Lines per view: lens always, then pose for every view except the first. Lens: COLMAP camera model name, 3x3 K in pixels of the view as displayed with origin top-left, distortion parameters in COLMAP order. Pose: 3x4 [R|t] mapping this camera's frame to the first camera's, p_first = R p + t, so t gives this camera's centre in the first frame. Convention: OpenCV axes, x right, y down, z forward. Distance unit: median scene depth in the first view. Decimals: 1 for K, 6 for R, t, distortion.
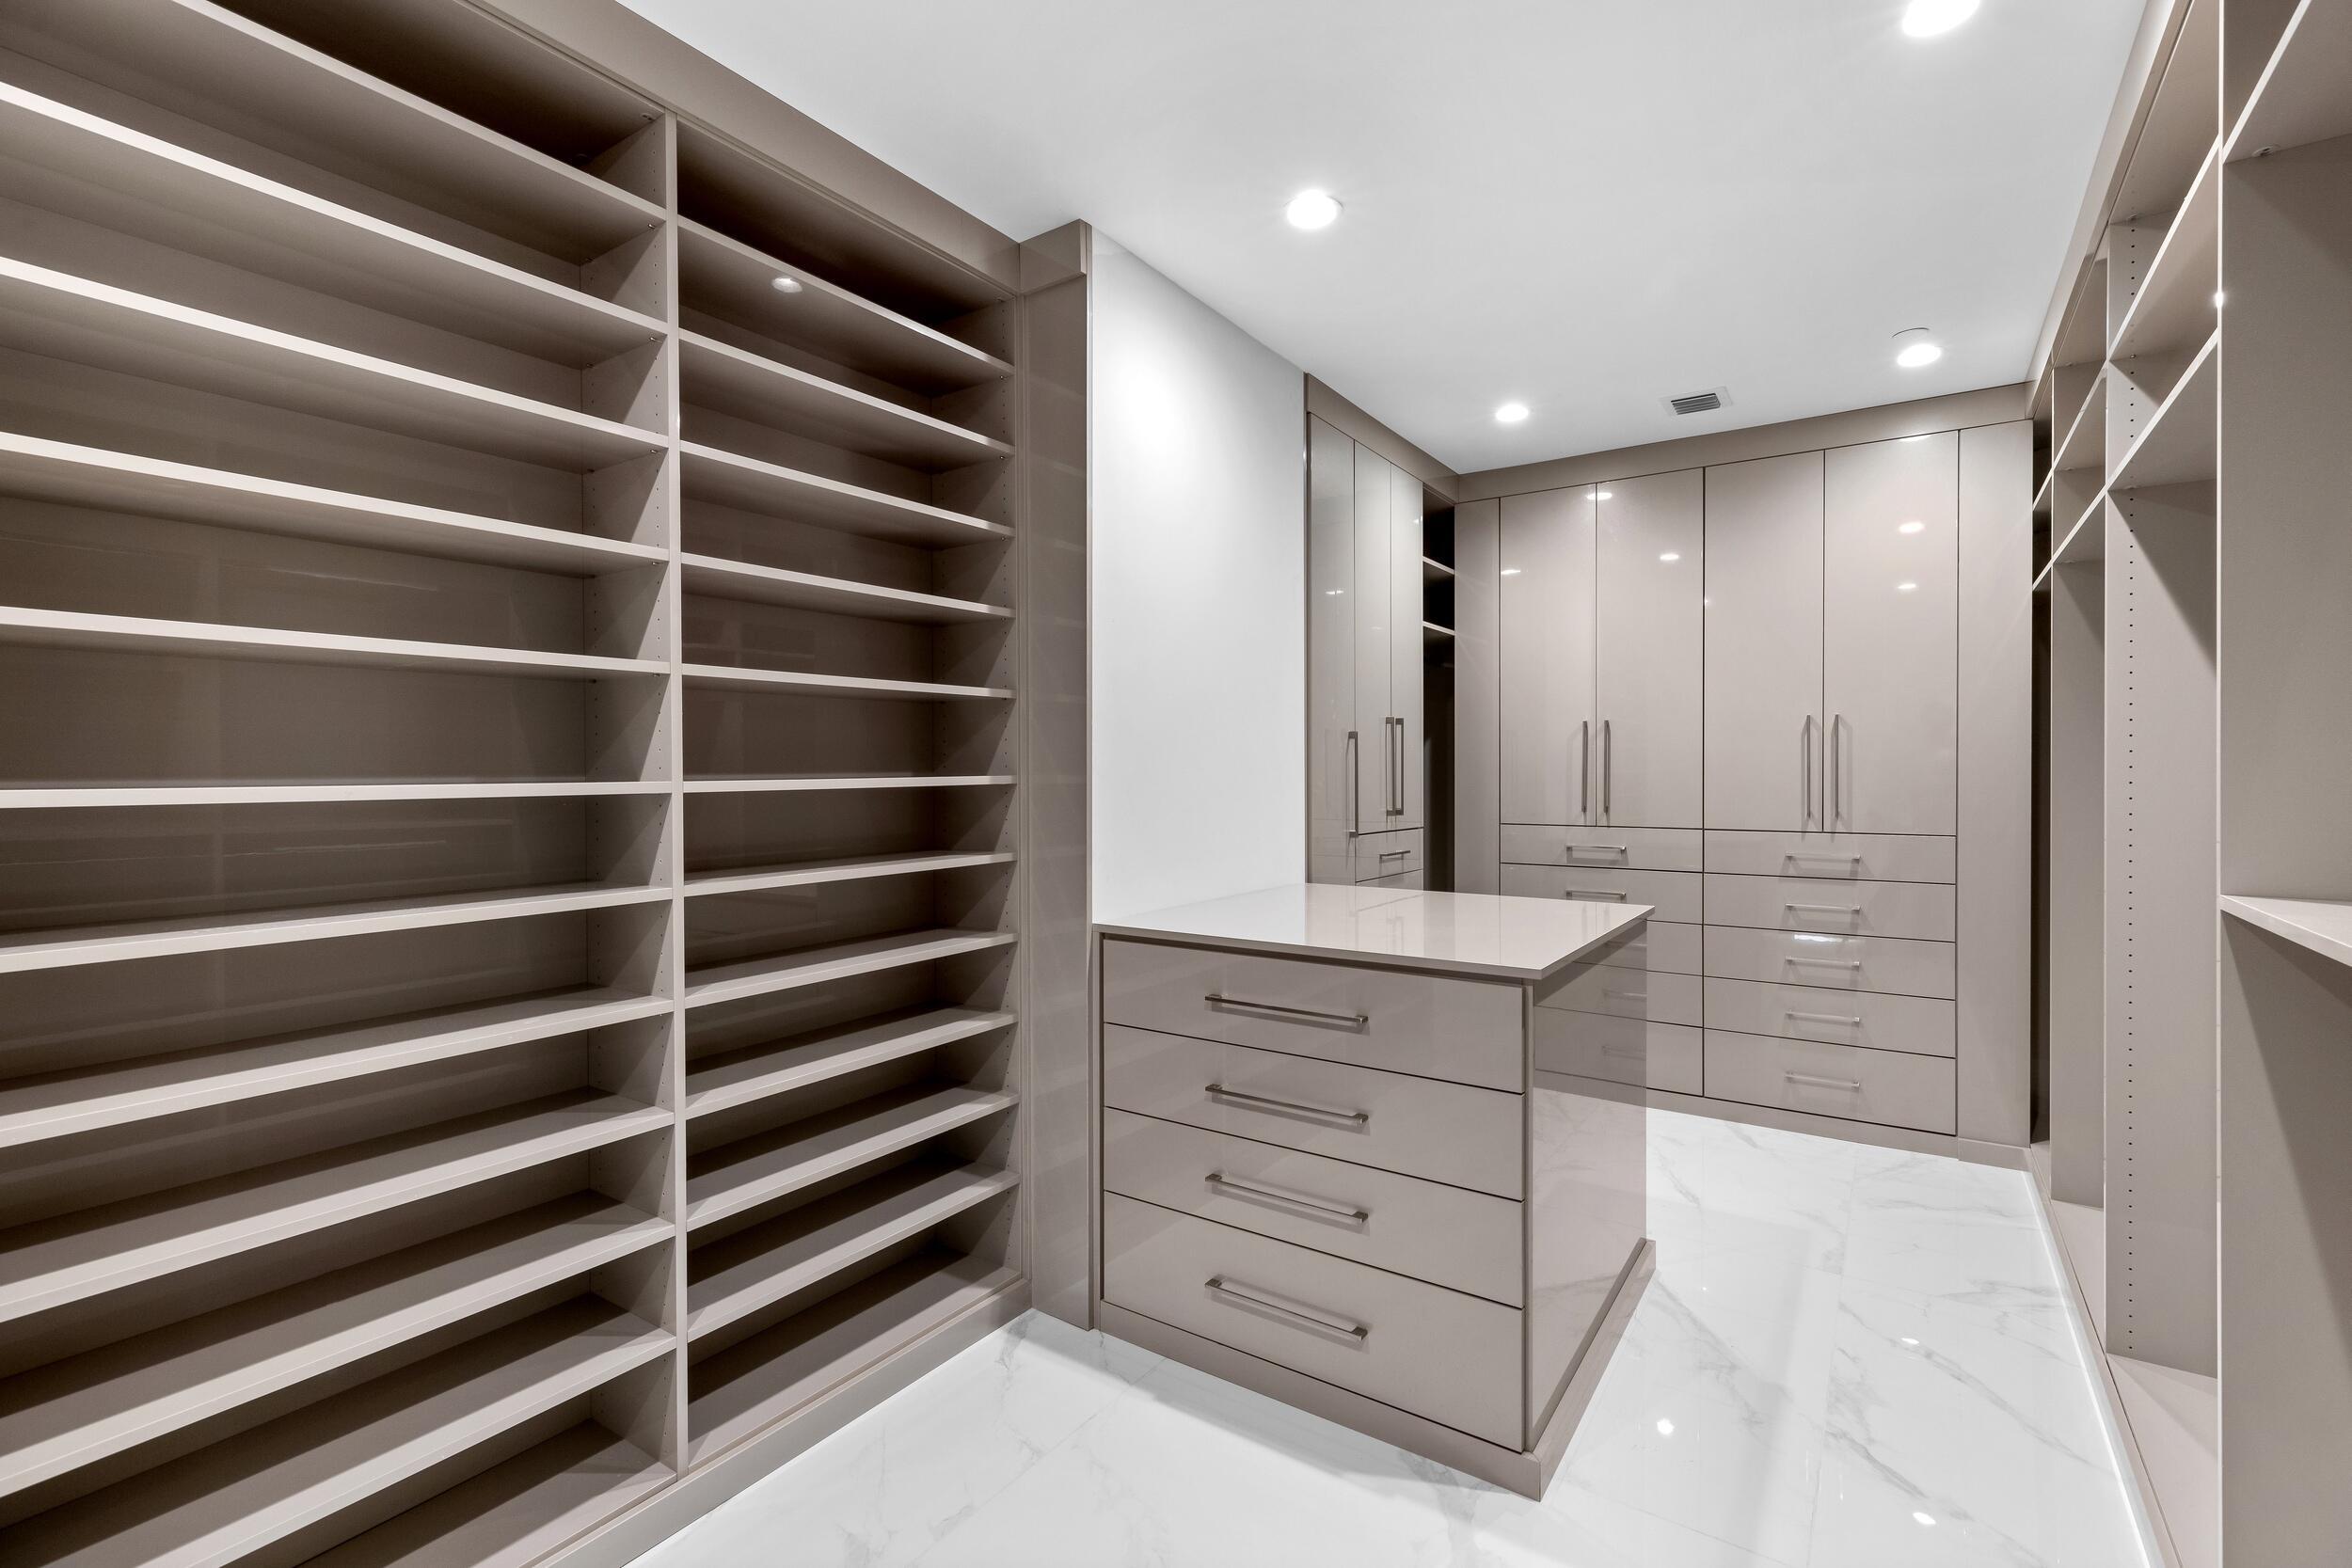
lens RADIAL K [[1053.5, 0, 1173.1], [0, 1053.5, 782.1], [0, 0, 1]] dist [0.004558, -0.001045]
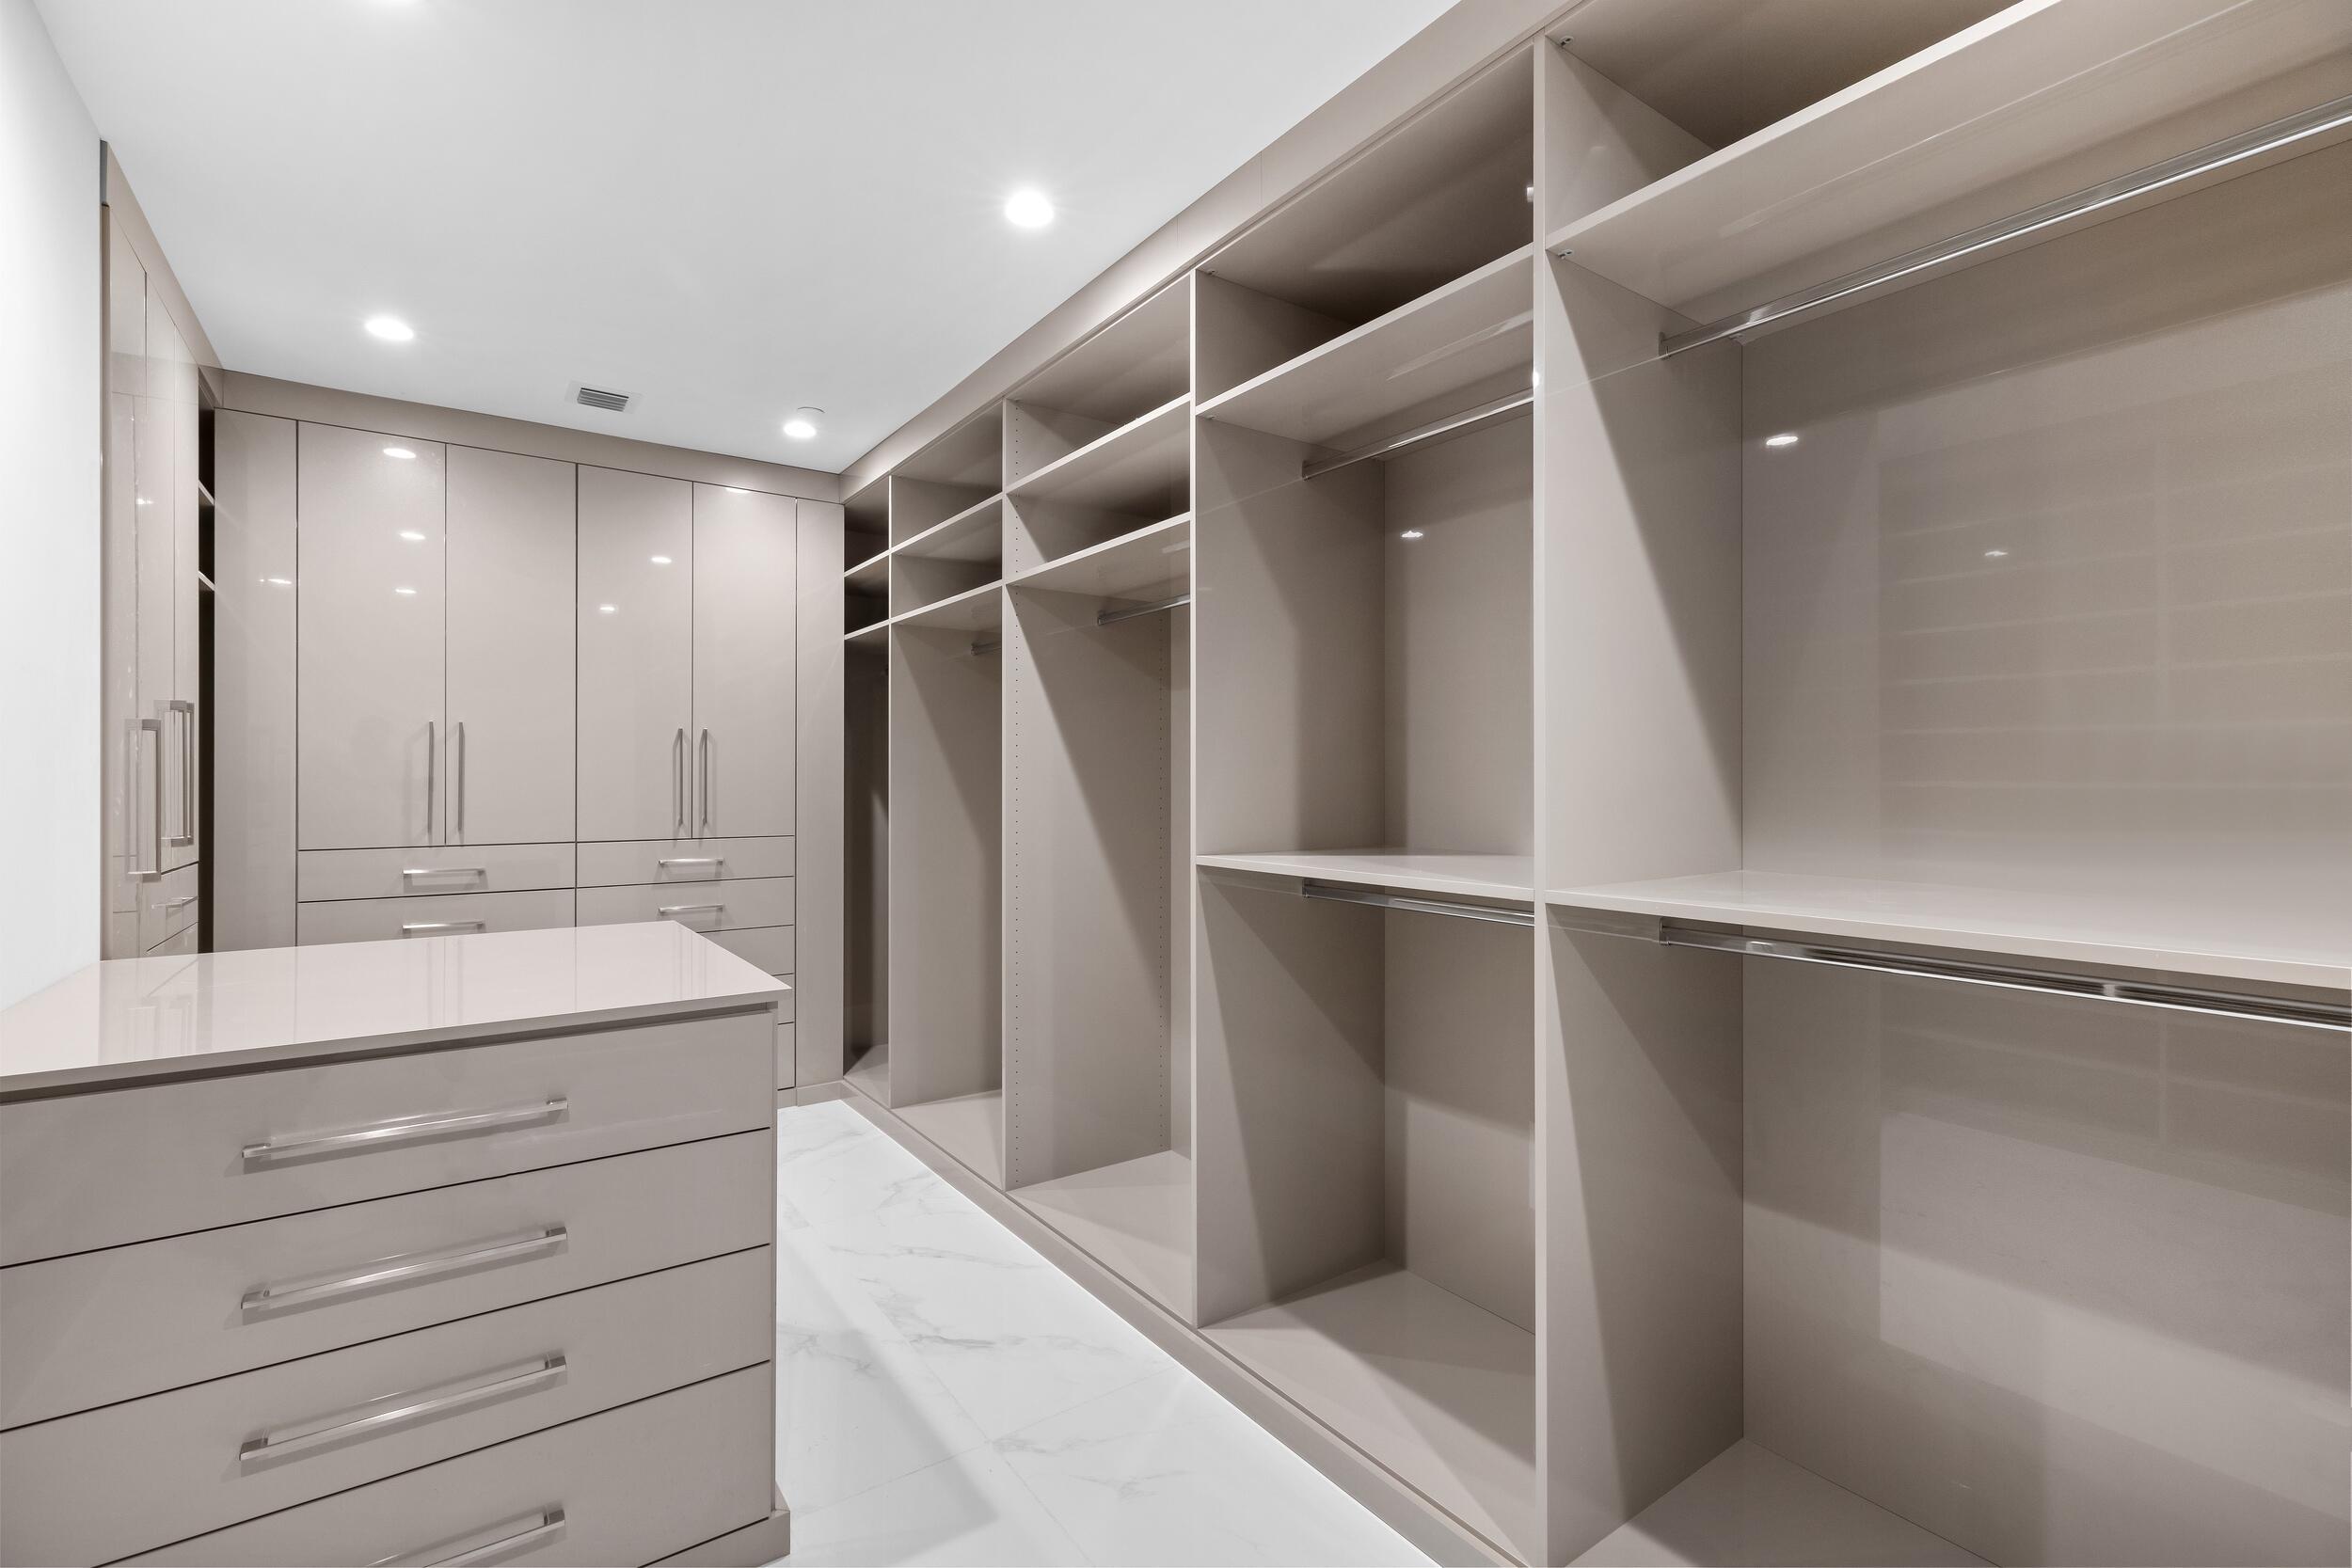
lens RADIAL K [[1053.5, 0, 1175.2], [0, 1053.5, 778.3], [0, 0, 1]] dist [0.004558, -0.001045]
pose [[0.344037, 0.003271, 0.938950, -0.217616], [0.008940, 0.999937, -0.006760, -0.001998], [-0.938913, 0.010720, 0.343986, 0.173918]]
